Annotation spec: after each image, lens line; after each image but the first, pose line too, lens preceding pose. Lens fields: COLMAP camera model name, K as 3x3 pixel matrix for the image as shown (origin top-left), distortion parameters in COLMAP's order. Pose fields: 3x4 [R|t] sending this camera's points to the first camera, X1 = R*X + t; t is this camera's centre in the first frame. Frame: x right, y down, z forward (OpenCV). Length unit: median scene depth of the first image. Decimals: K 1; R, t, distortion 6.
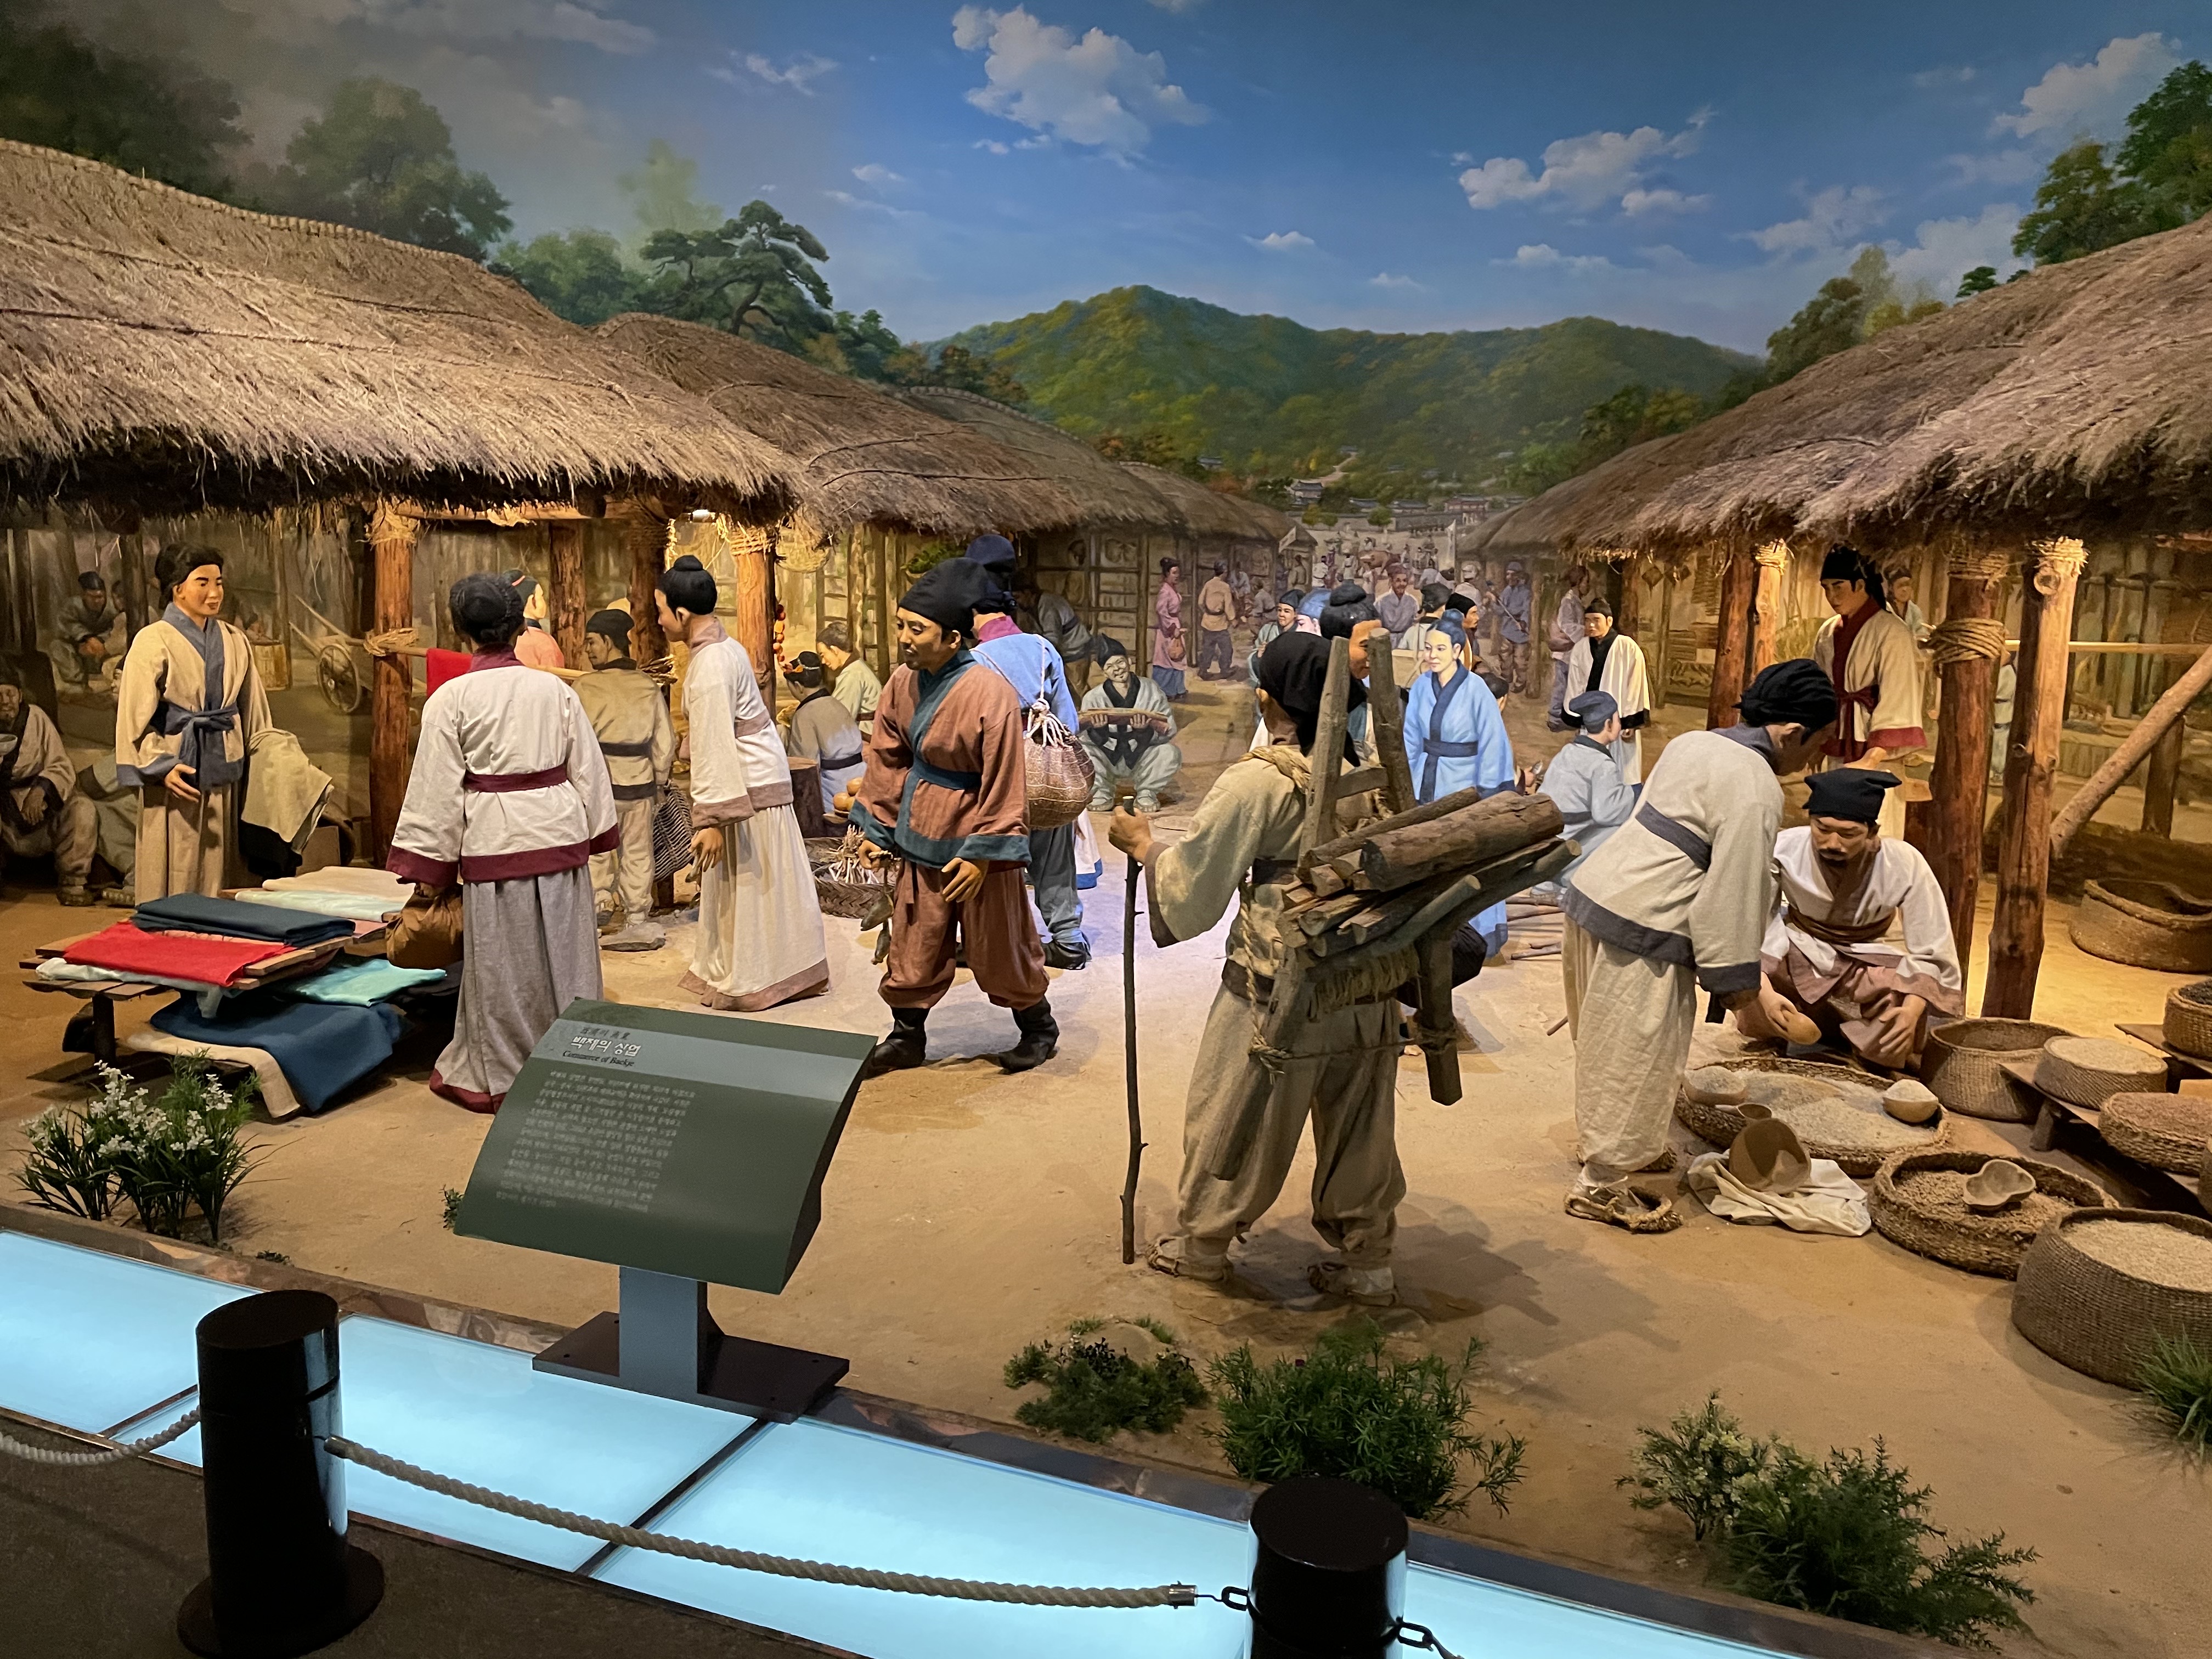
lens RADIAL K [[1690.2, 0, 1102.0], [0, 1690.2, 794.2], [0, 0, 1]] dist [0.082496, -0.099181]
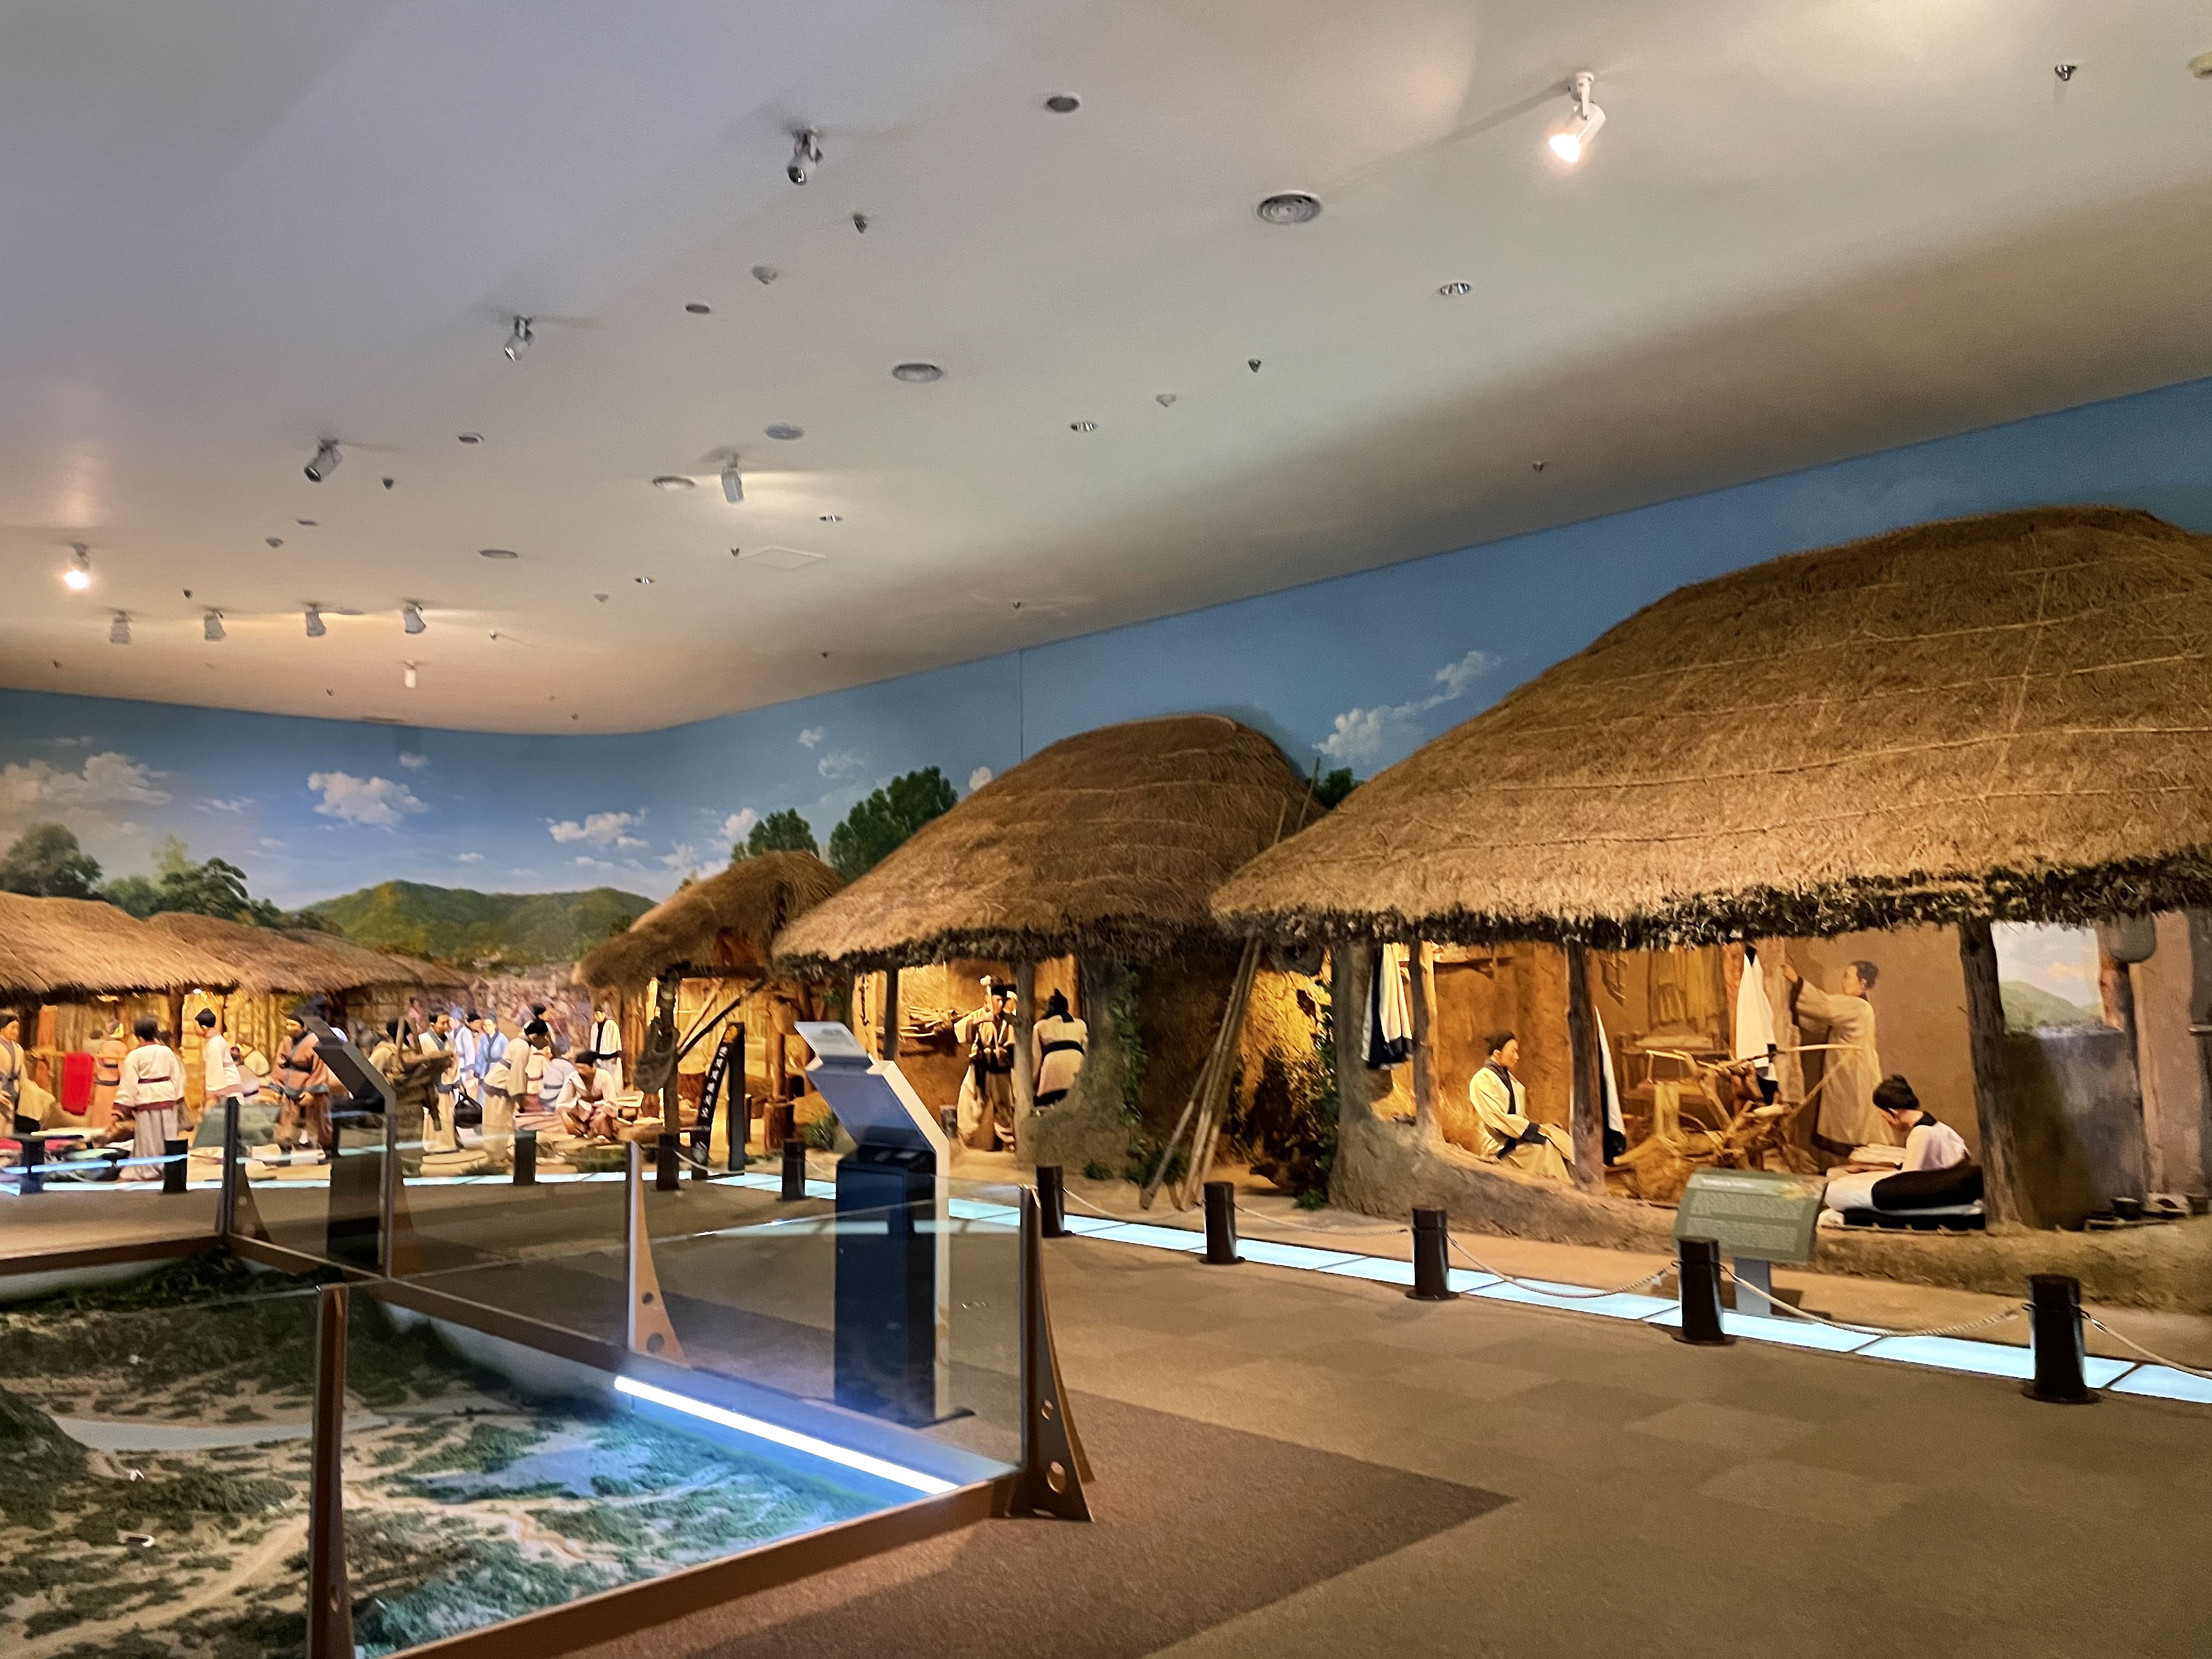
lens RADIAL K [[1690.2, 0, 1102.0], [0, 1690.2, 794.2], [0, 0, 1]] dist [0.082496, -0.099181]
pose [[0.938981, -0.007957, 0.343877, 0.130500], [0.090512, 0.970216, -0.224698, 0.205140], [-0.331847, 0.242112, 0.911734, -1.538944]]
